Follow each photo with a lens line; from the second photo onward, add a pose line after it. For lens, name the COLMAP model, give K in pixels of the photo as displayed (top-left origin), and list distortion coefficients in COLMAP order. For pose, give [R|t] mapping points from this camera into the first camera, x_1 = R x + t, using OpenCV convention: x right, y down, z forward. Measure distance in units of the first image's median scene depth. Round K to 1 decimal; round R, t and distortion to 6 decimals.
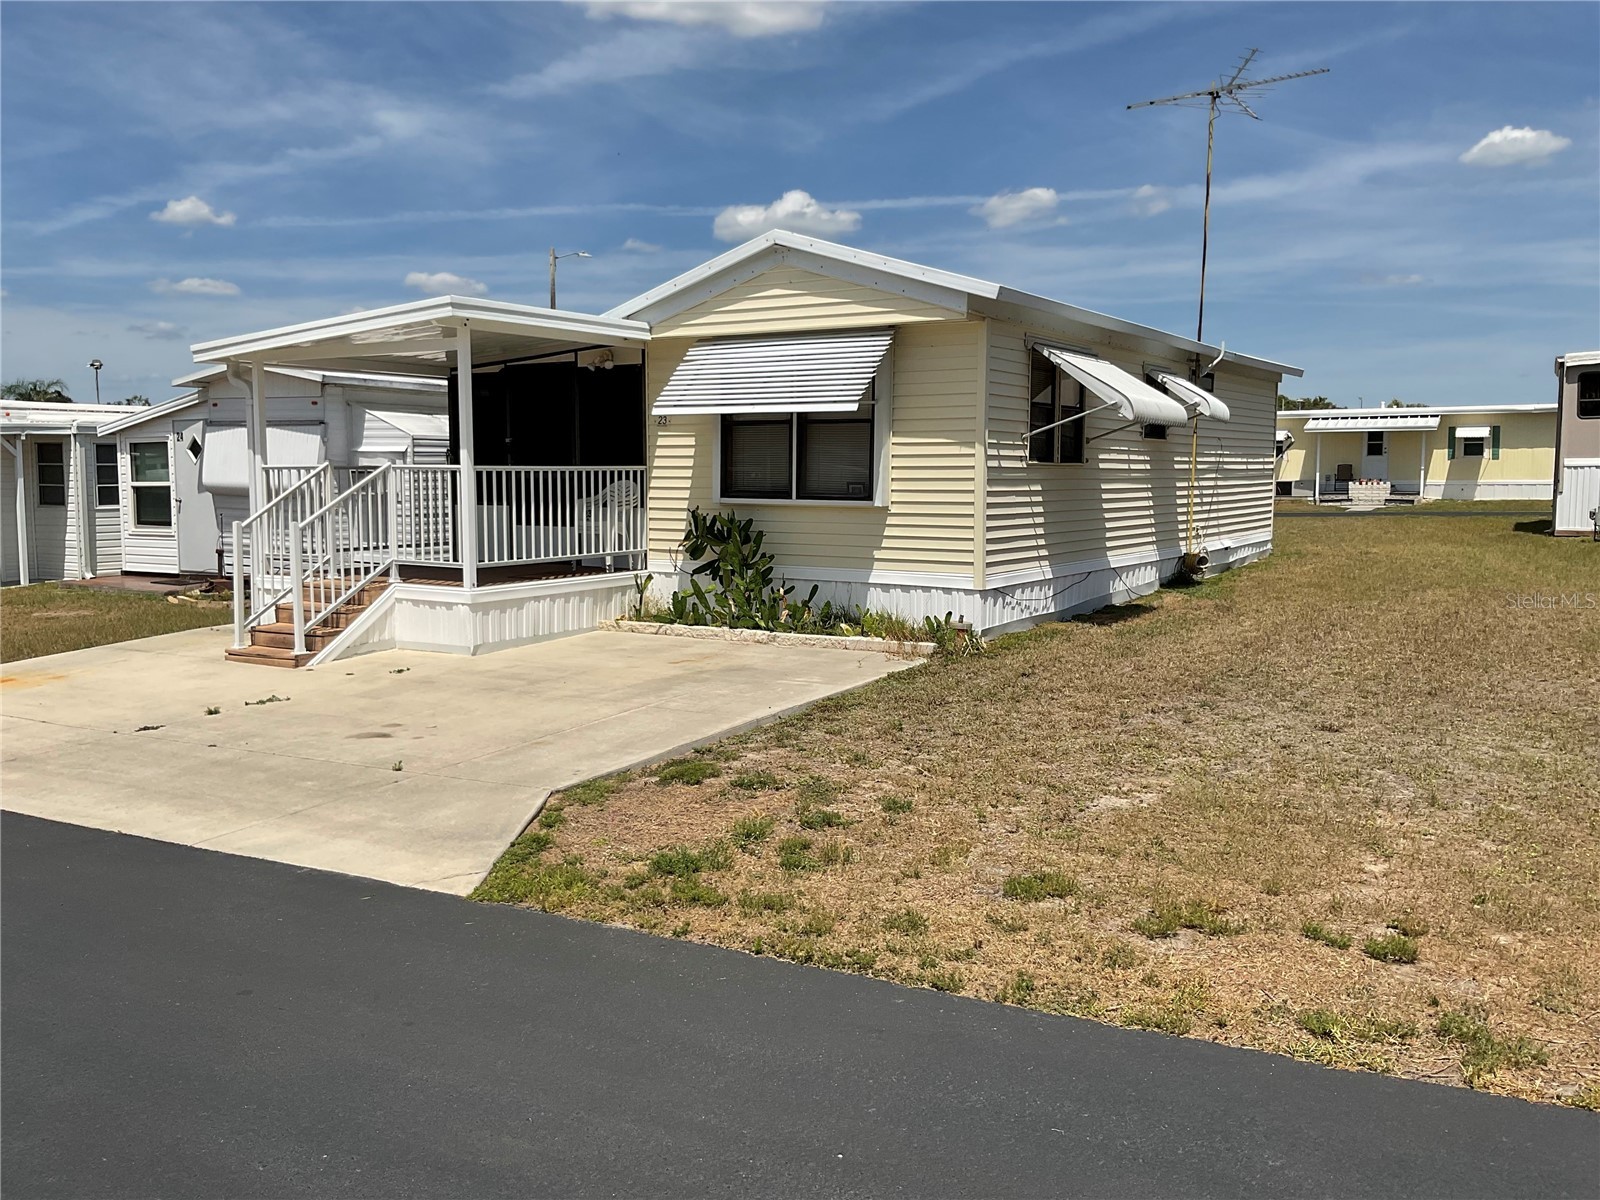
lens RADIAL K [[1342.8, 0, 800.0], [0, 1342.8, 600.0], [0, 0, 1]] dist [0.044786, -0.002713]
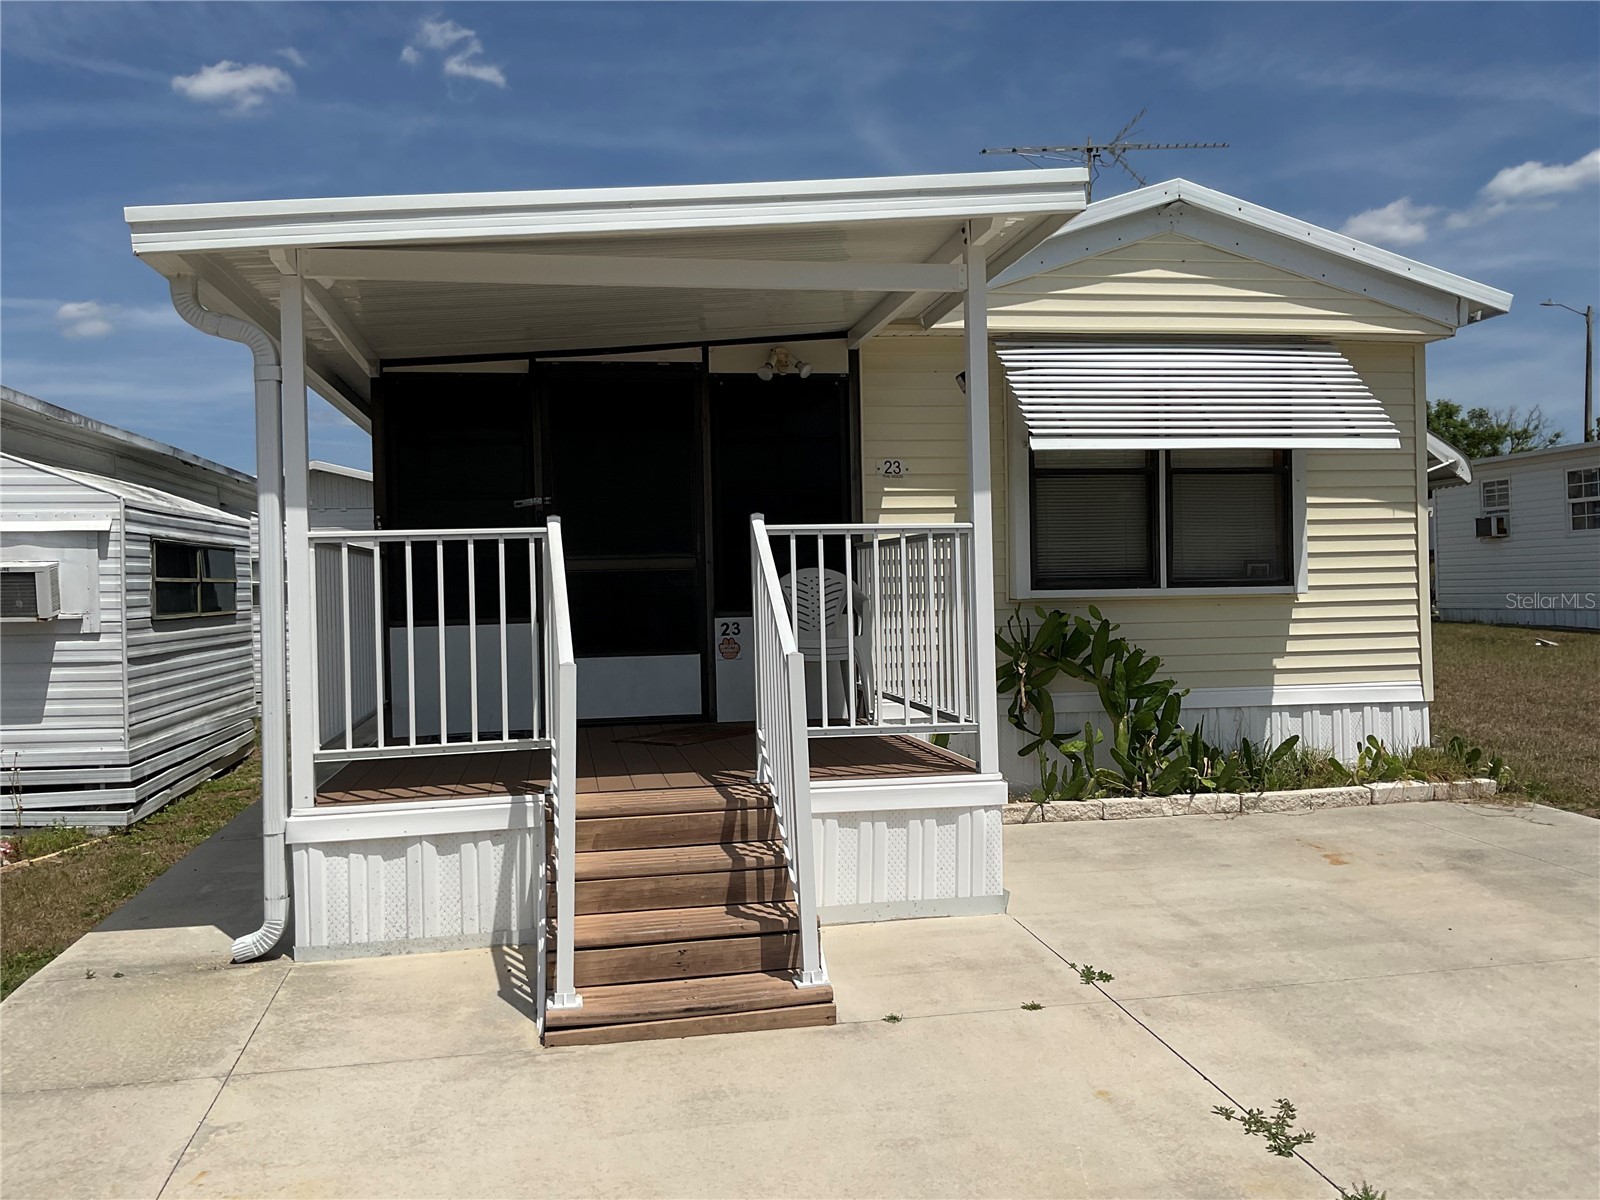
lens RADIAL K [[1342.8, 0, 800.0], [0, 1342.8, 600.0], [0, 0, 1]] dist [0.044786, -0.002713]
pose [[0.741221, -0.023012, 0.670866, -0.592354], [0.088315, 0.994068, -0.063479, -0.044153], [-0.665426, 0.106300, 0.738857, 0.646252]]
